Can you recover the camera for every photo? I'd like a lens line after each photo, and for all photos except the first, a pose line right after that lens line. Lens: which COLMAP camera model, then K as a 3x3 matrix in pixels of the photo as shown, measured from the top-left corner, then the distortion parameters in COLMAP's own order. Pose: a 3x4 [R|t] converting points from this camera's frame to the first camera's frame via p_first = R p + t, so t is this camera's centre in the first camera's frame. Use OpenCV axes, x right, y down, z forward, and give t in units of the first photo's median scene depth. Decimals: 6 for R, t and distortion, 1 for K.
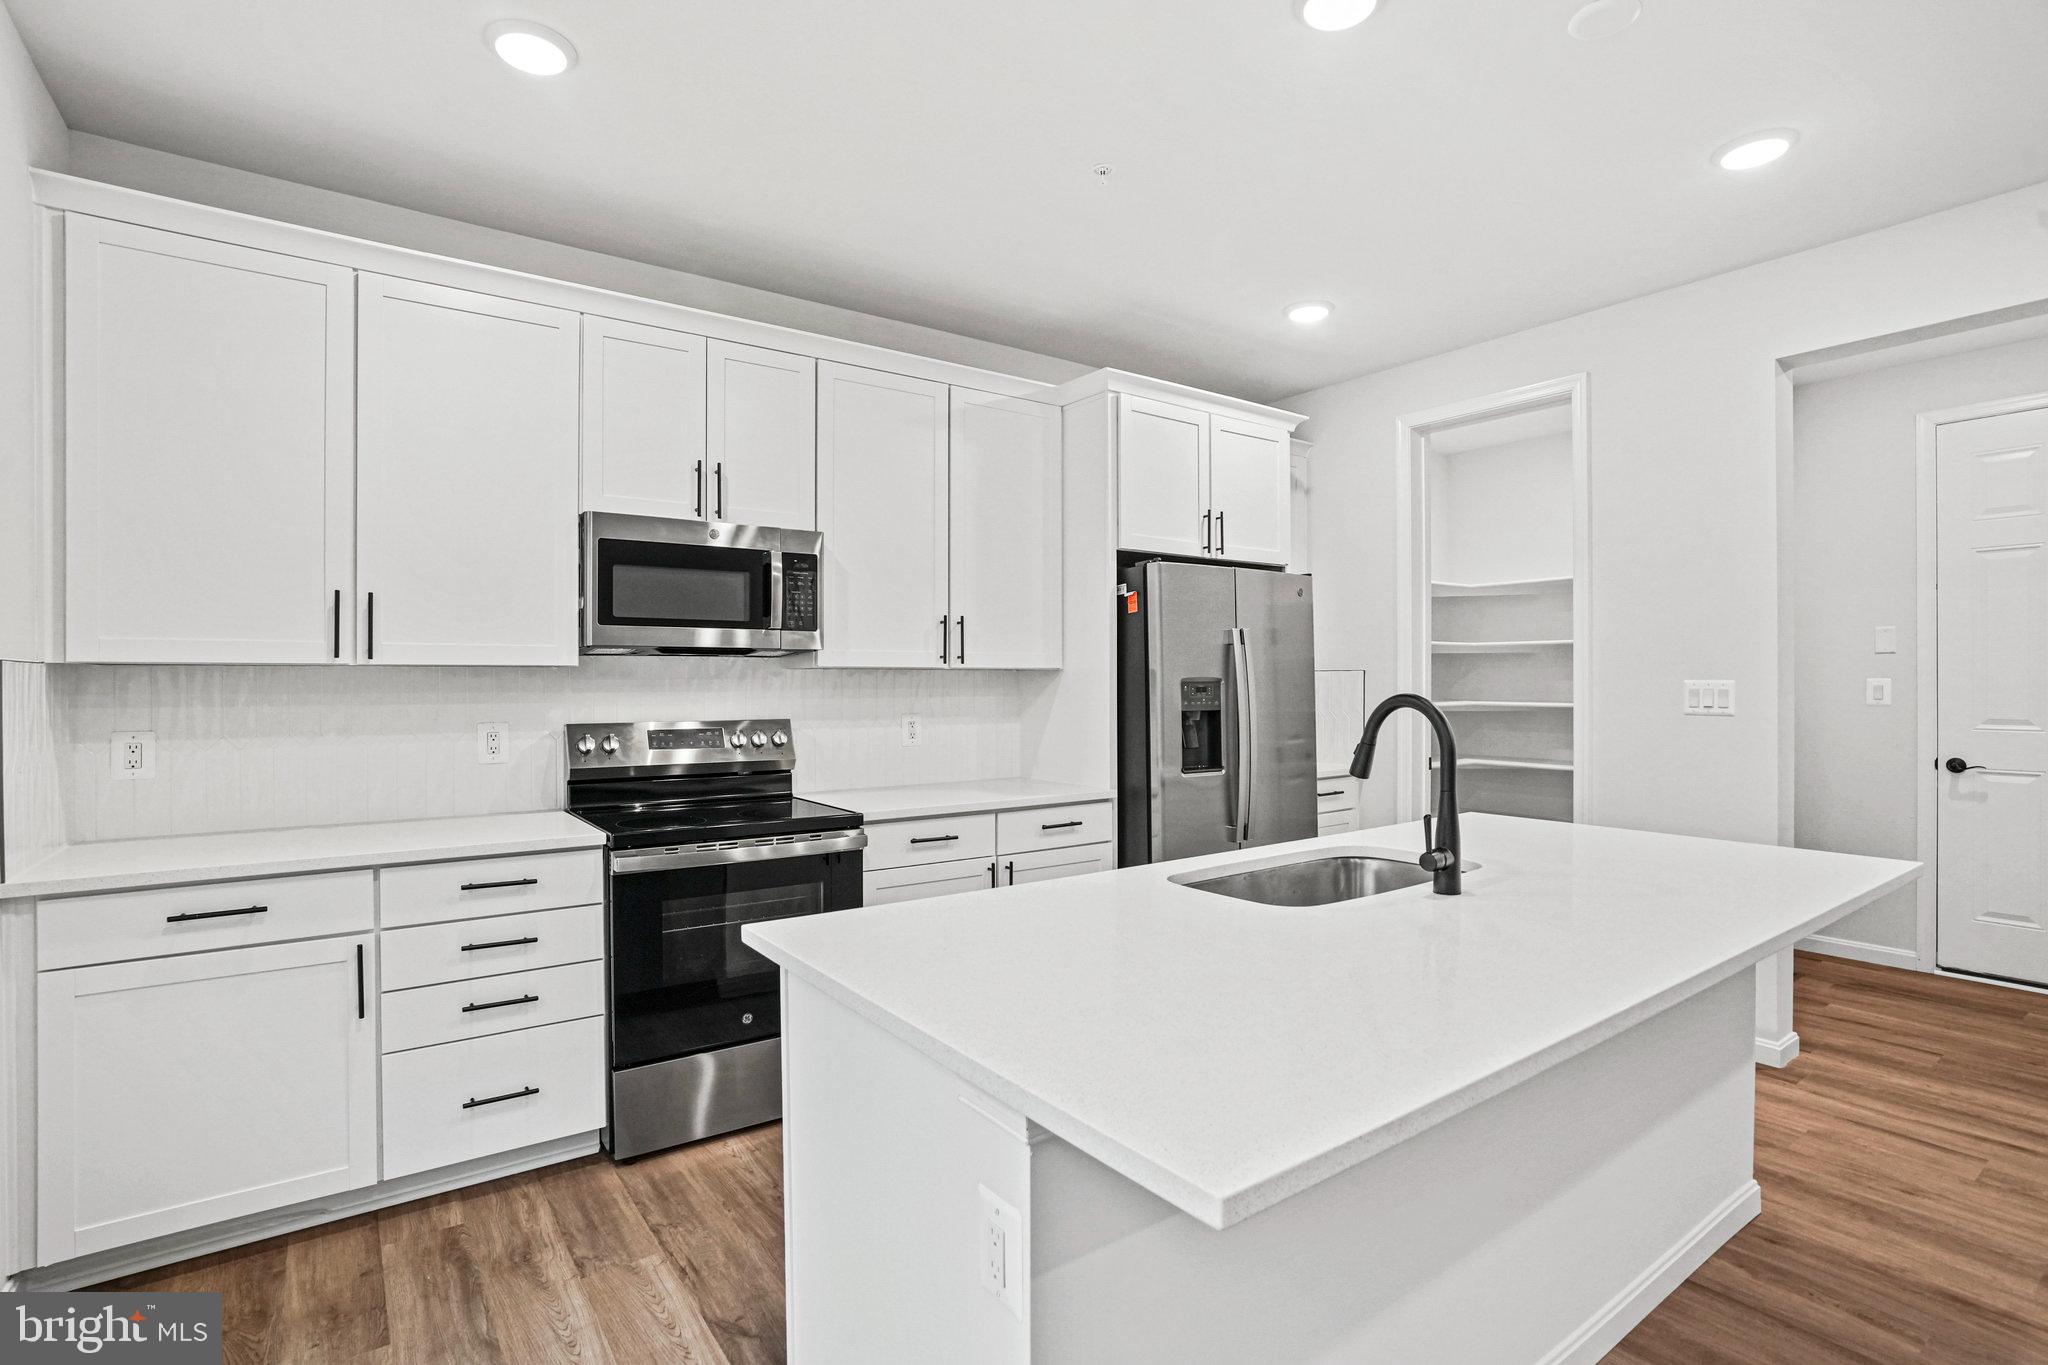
lens RADIAL K [[986.9, 0, 1023.4], [0, 986.9, 680.6], [0, 0, 1]] dist [-0.033065, 0.007582]
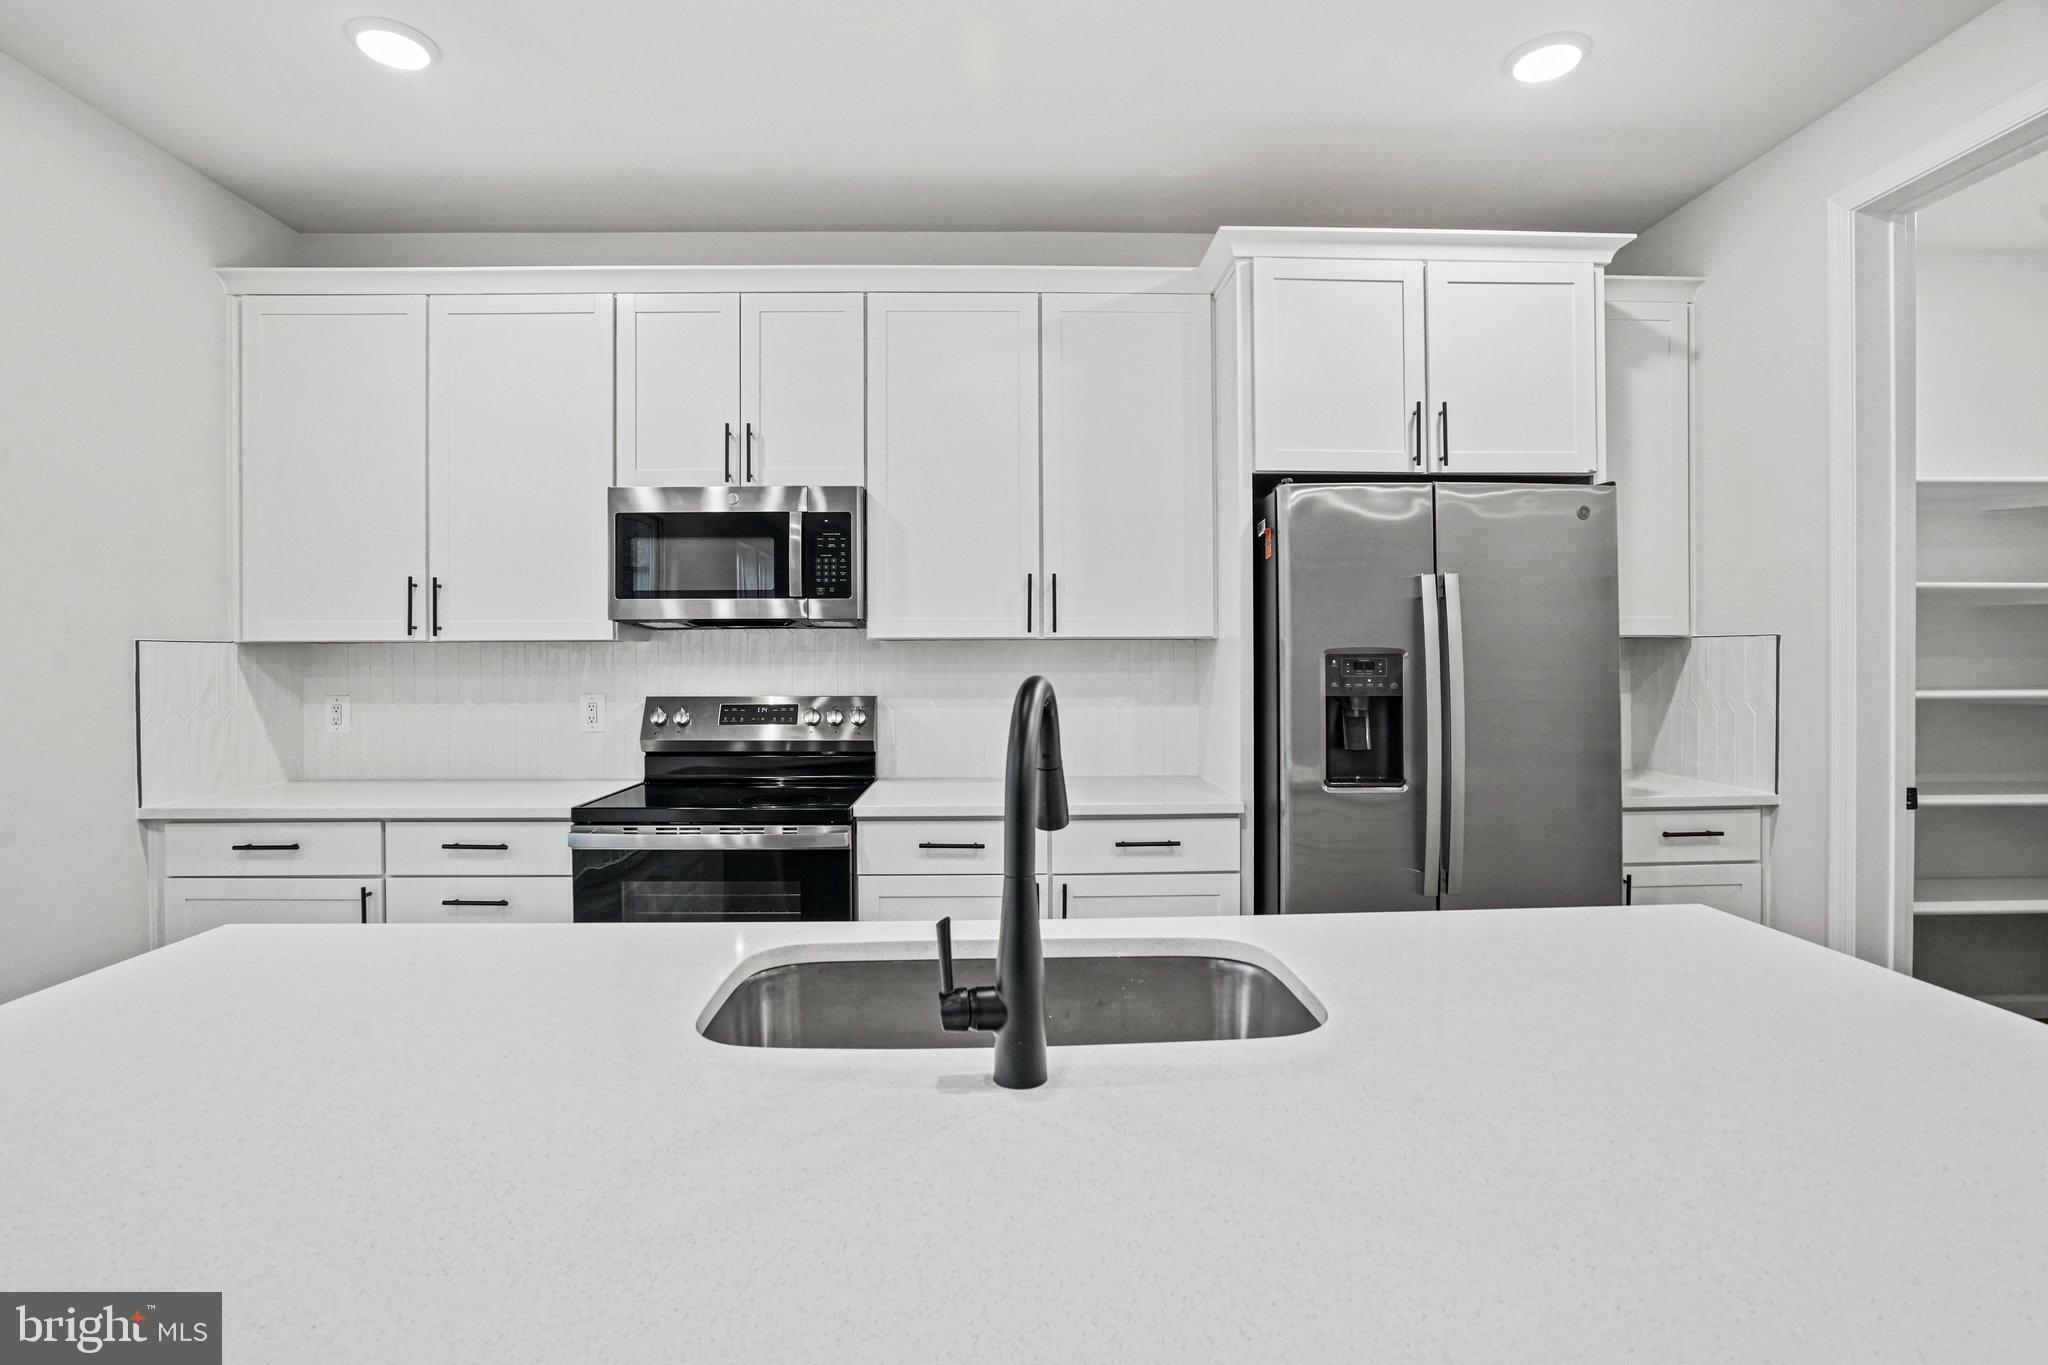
lens RADIAL K [[986.9, 0, 1011.4], [0, 986.9, 662.0], [0, 0, 1]] dist [-0.033065, 0.007582]
pose [[0.825454, 0.003548, -0.564458, 0.411436], [0.002993, 0.999939, 0.010662, -0.001813], [0.564462, -0.010491, 0.825393, 0.342105]]
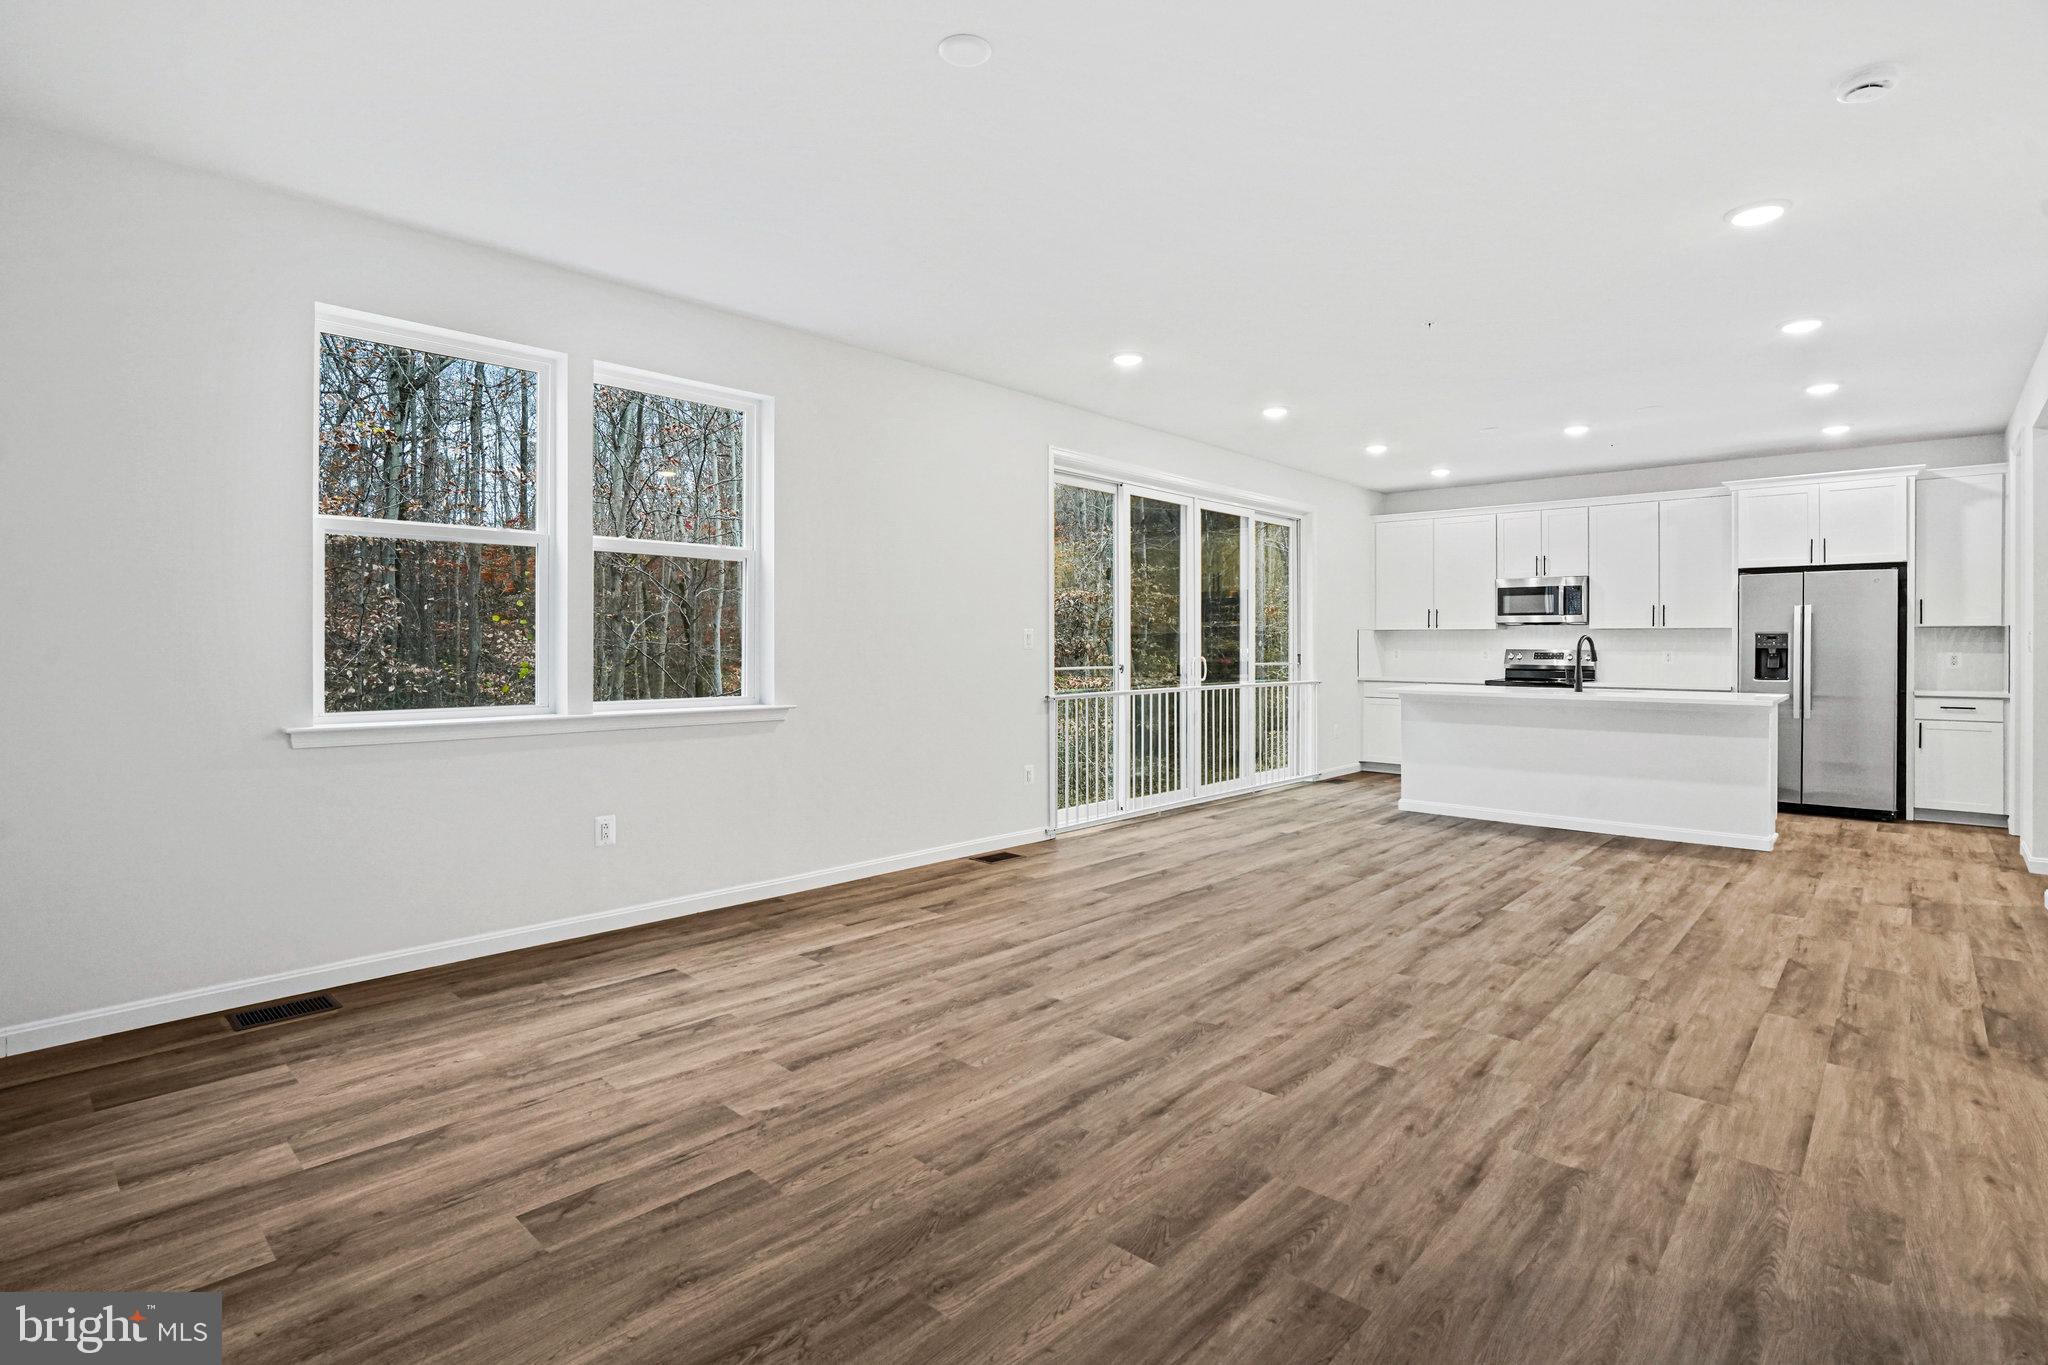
lens RADIAL K [[1000.7, 0, 1012.0], [0, 1000.7, 652.4], [0, 0, 1]] dist [-0.037615, 0.014207]
pose [[0.195090, 0.012546, -0.980705, 2.042678], [-0.003557, 0.999921, 0.012084, 0.022357], [0.980779, 0.001131, 0.195120, -0.976946]]
